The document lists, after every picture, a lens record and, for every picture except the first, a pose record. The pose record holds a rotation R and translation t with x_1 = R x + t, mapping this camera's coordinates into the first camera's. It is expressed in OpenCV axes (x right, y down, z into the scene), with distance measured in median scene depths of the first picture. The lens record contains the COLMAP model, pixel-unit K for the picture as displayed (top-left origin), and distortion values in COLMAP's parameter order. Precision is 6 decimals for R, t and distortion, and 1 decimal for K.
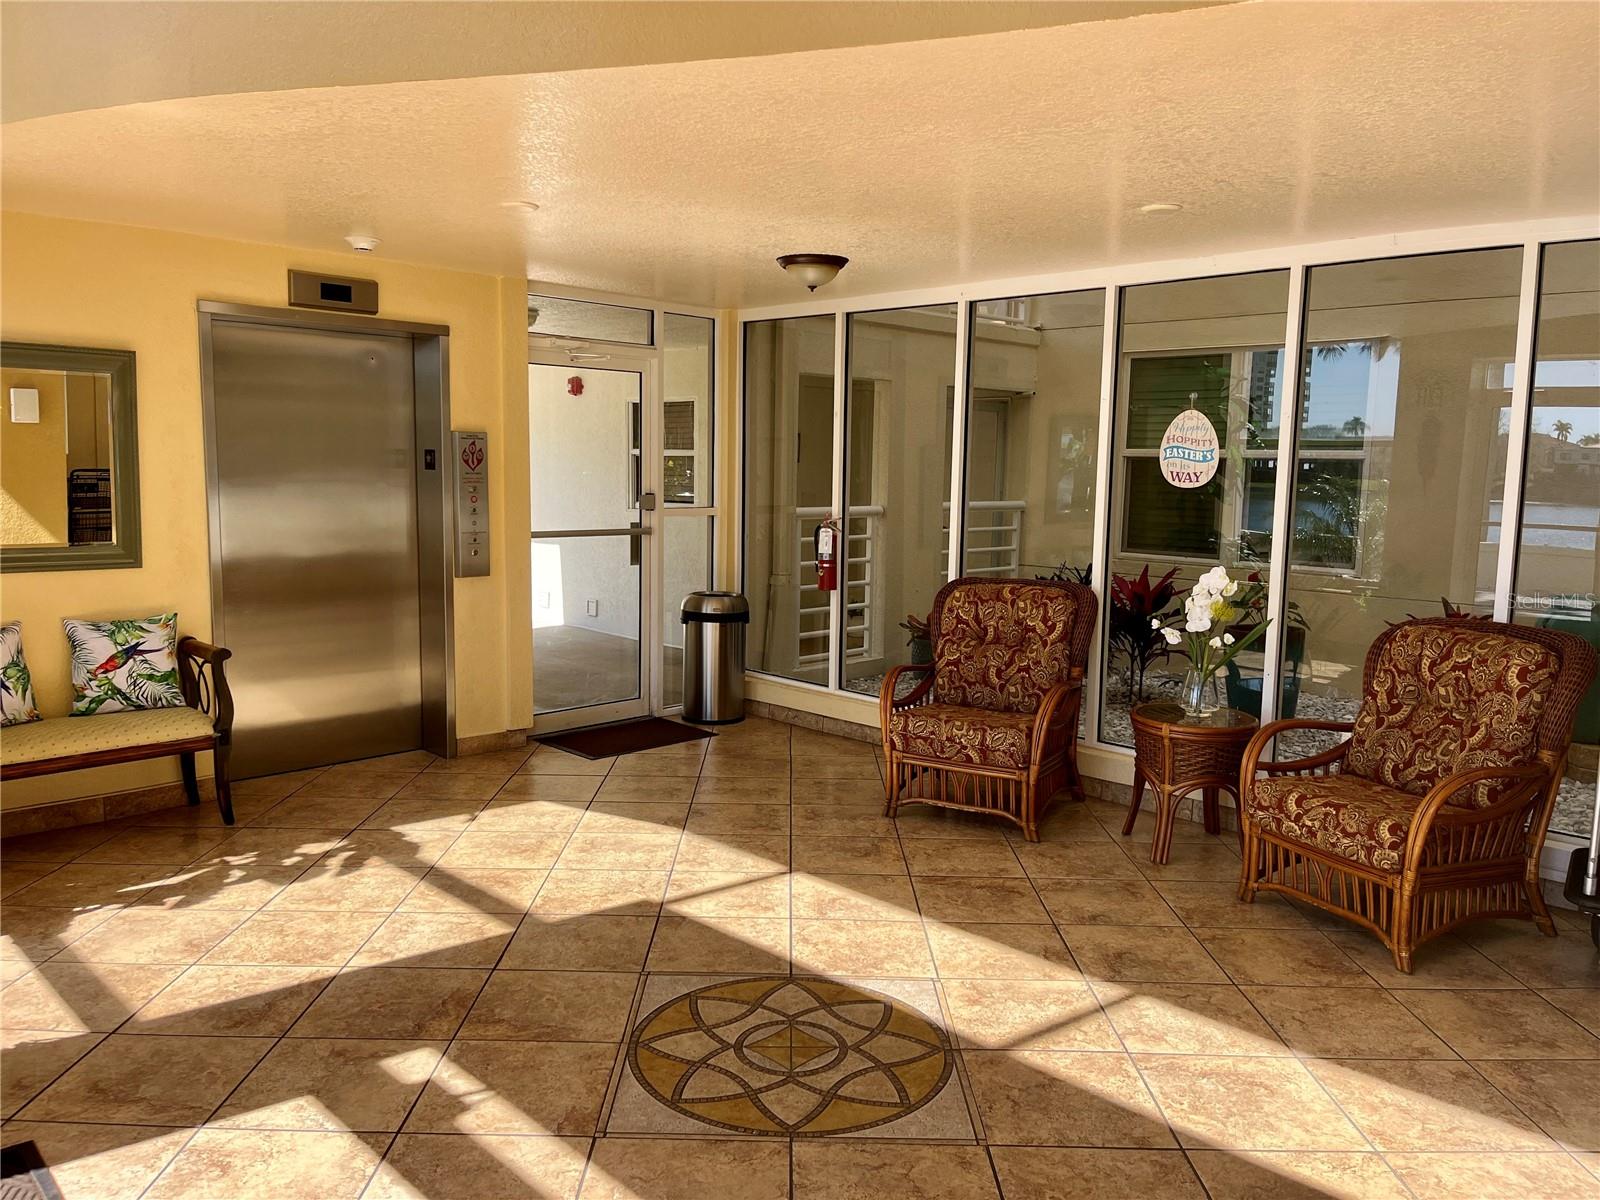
lens RADIAL K [[1210.0, 0, 800.0], [0, 1210.0, 600.0], [0, 0, 1]] dist [0.089171, -0.128236]
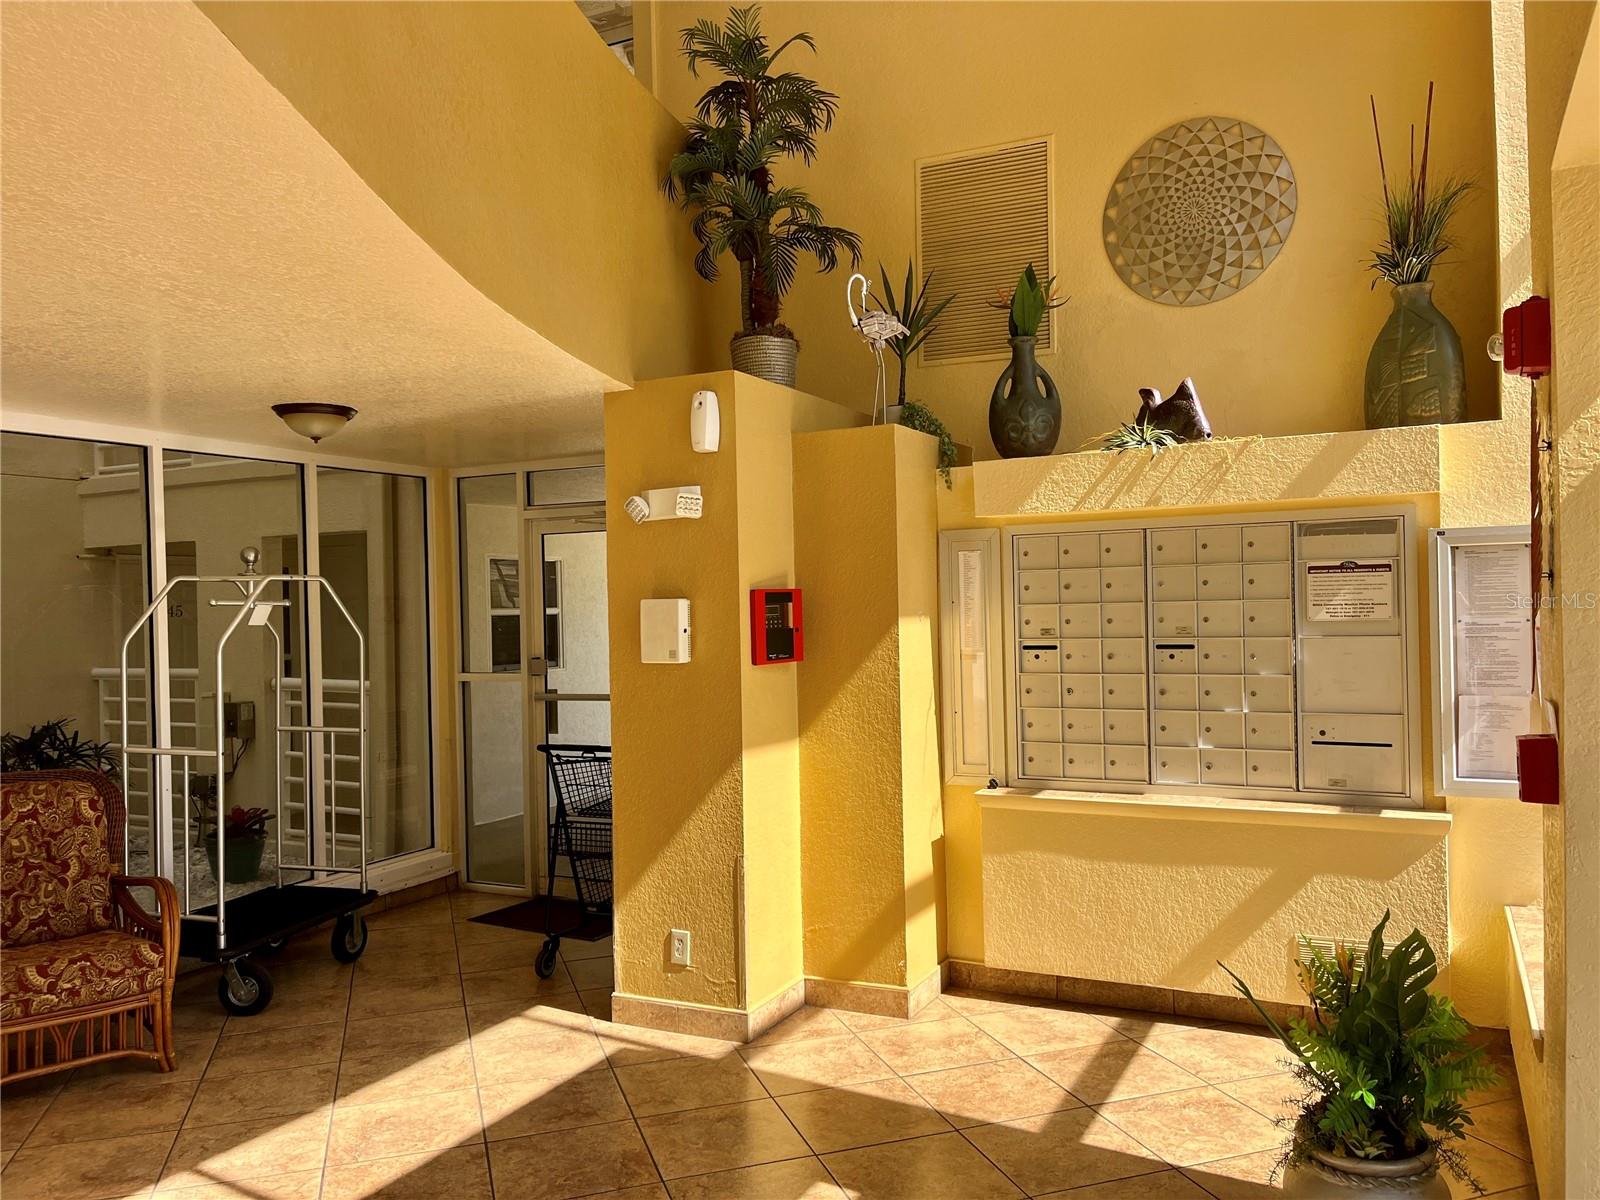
lens RADIAL K [[1210.0, 0, 800.0], [0, 1210.0, 600.0], [0, 0, 1]] dist [0.089171, -0.128236]
pose [[-0.313033, -0.001799, 0.949741, -0.738539], [0.127283, 0.990898, 0.043829, -0.099432], [-0.941175, 0.134606, -0.309955, 0.725375]]
